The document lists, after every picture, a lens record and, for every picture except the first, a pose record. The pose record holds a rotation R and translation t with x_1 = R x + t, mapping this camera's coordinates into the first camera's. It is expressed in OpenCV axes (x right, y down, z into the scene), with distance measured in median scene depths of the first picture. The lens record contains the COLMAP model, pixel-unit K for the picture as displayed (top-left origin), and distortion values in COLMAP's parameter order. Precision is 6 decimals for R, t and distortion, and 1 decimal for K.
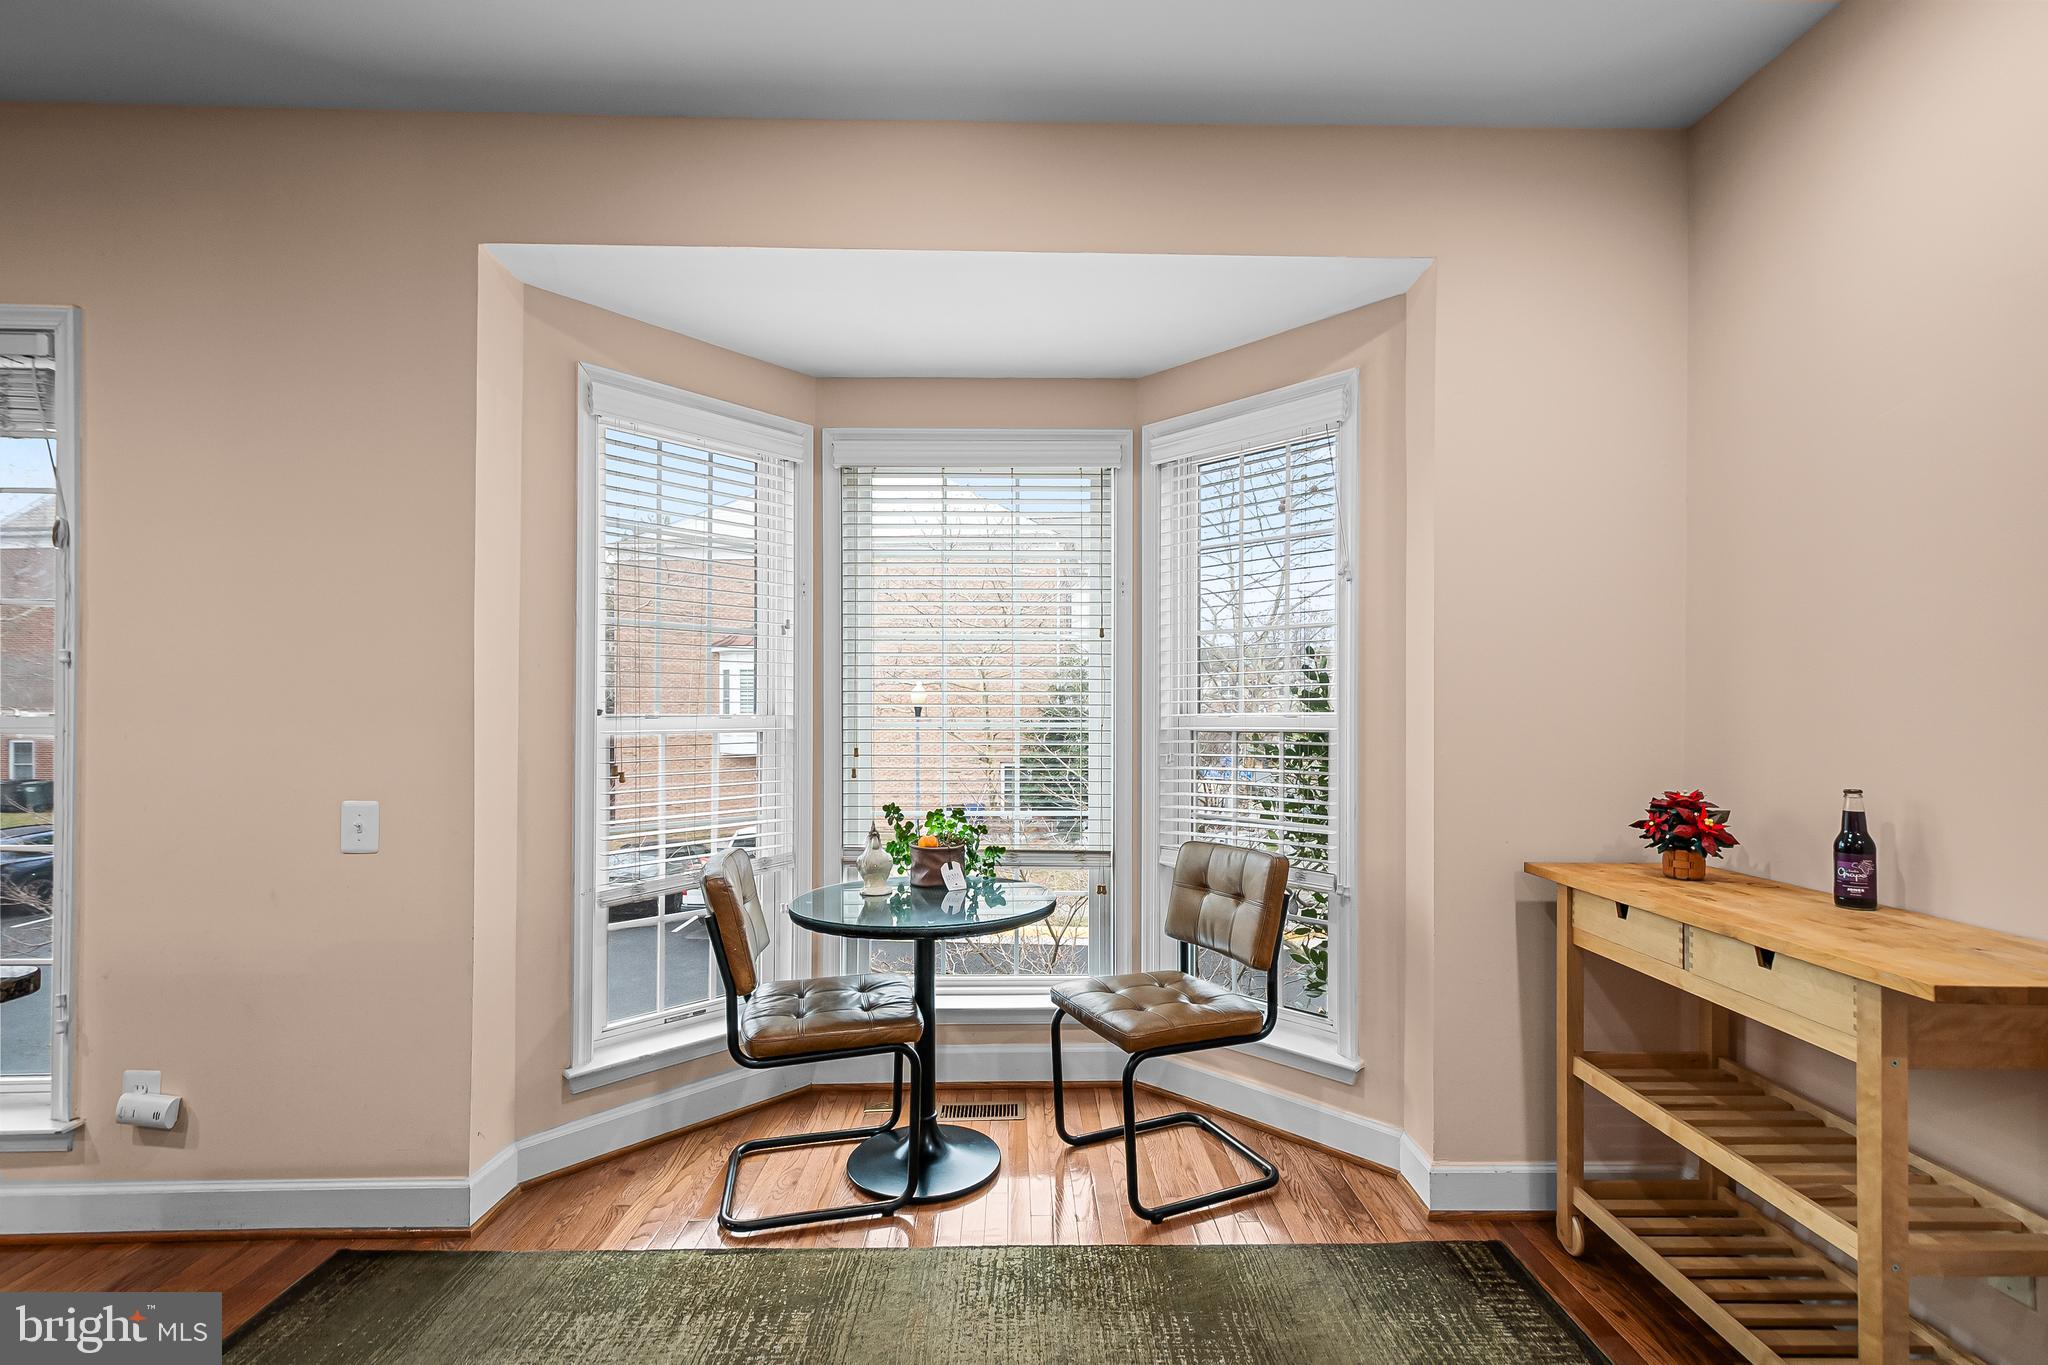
lens RADIAL K [[899.0, 0, 1037.4], [0, 899.0, 709.4], [0, 0, 1]] dist [0.009344, 0.000055]
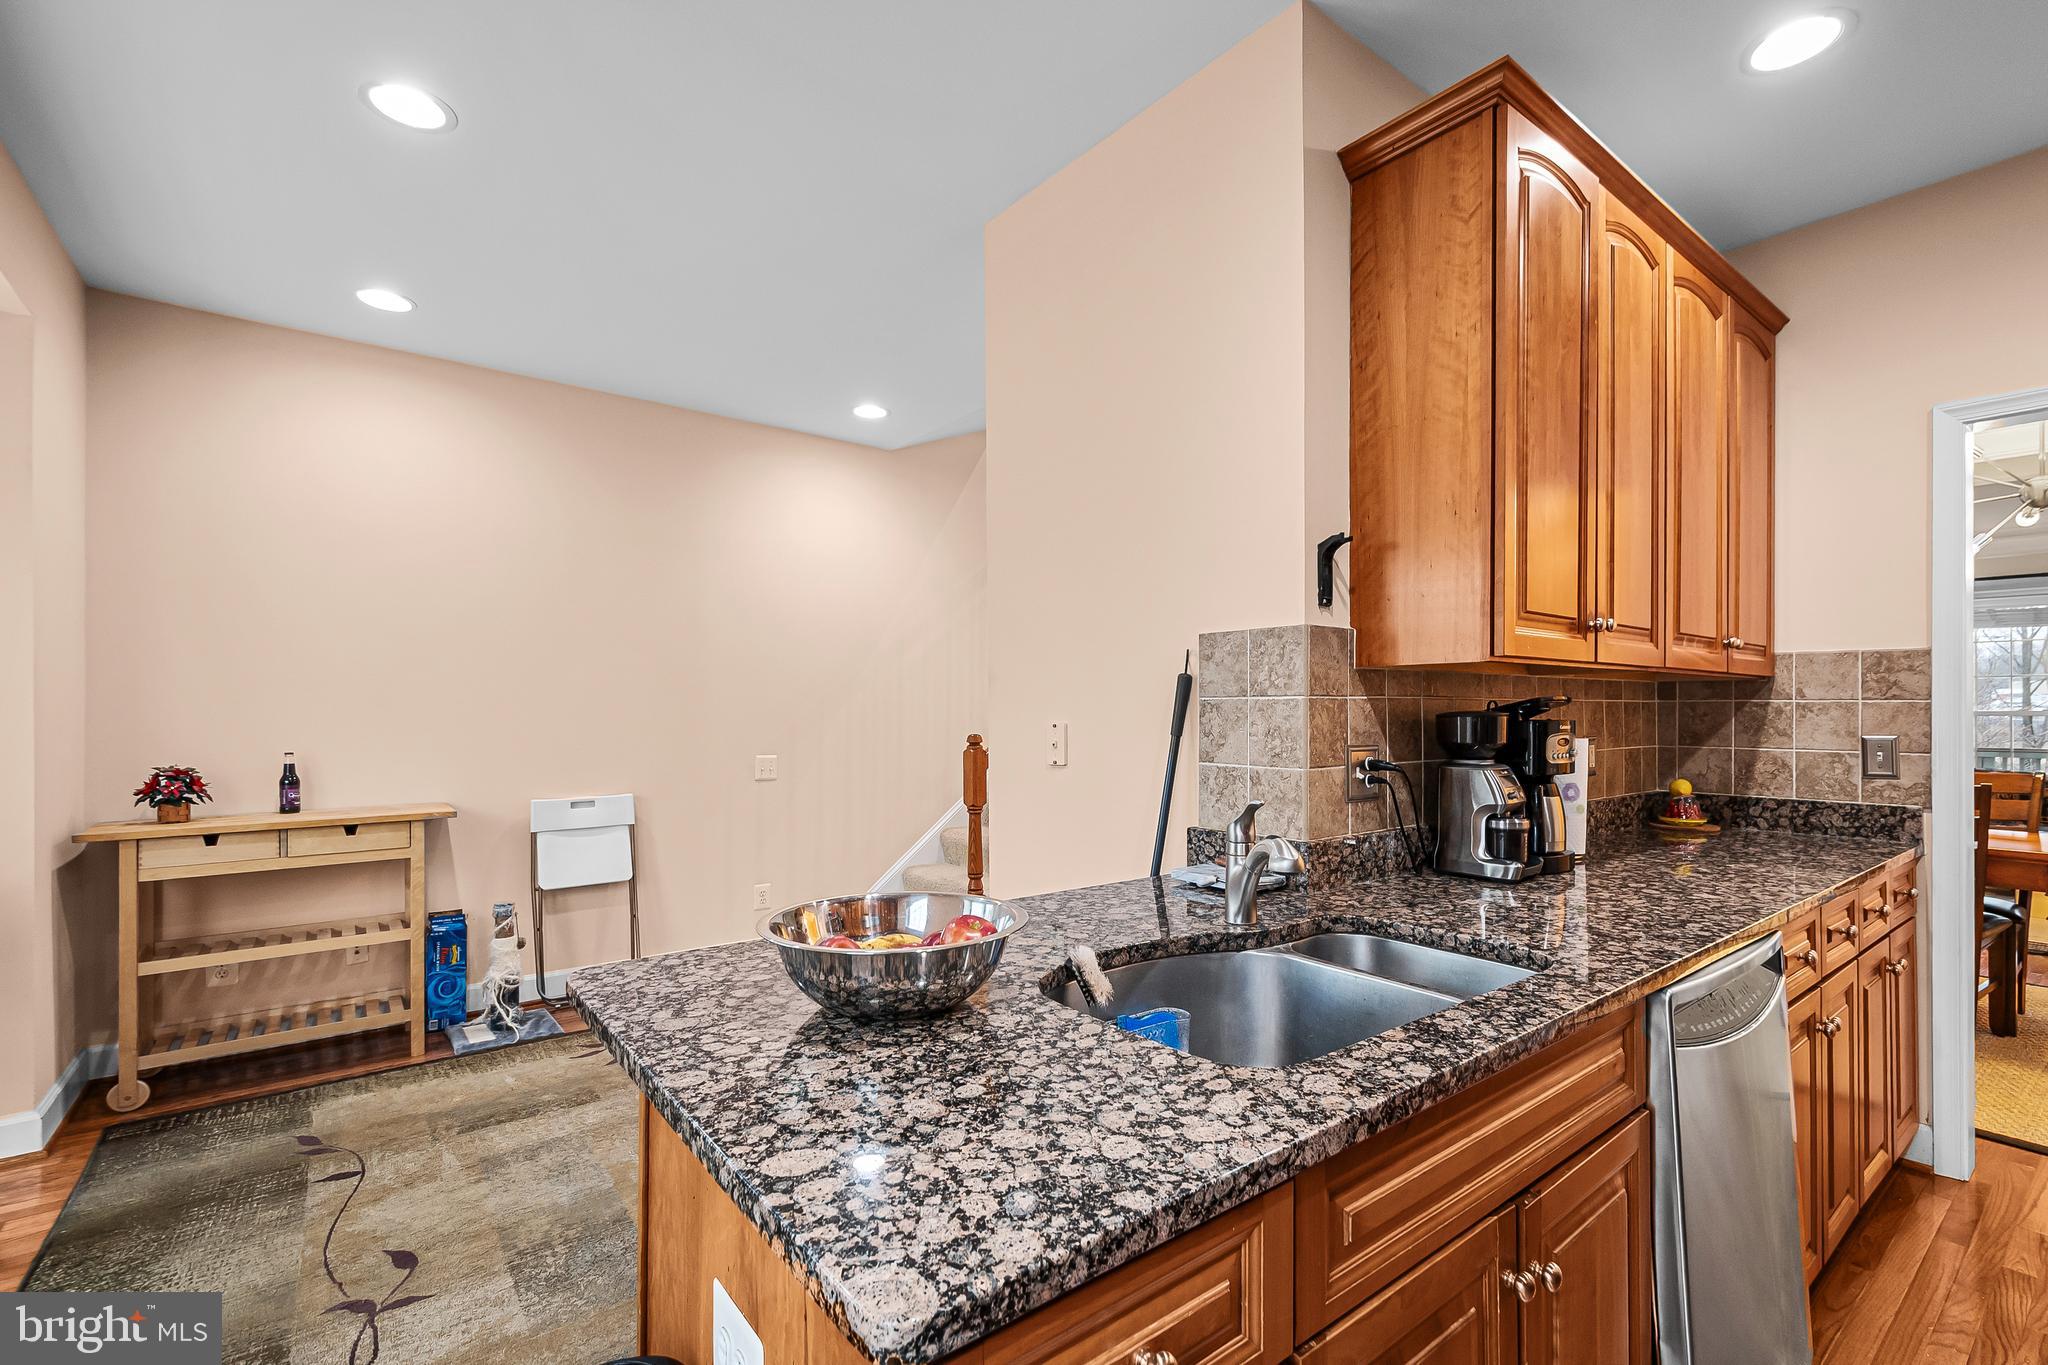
lens RADIAL K [[899.0, 0, 1037.4], [0, 899.0, 709.4], [0, 0, 1]] dist [0.009344, 0.000055]
pose [[-0.602276, 0.002286, 0.798285, -1.162419], [0.002751, 0.999996, -0.000788, 0.001759], [-0.798283, 0.001721, -0.602280, 0.642236]]
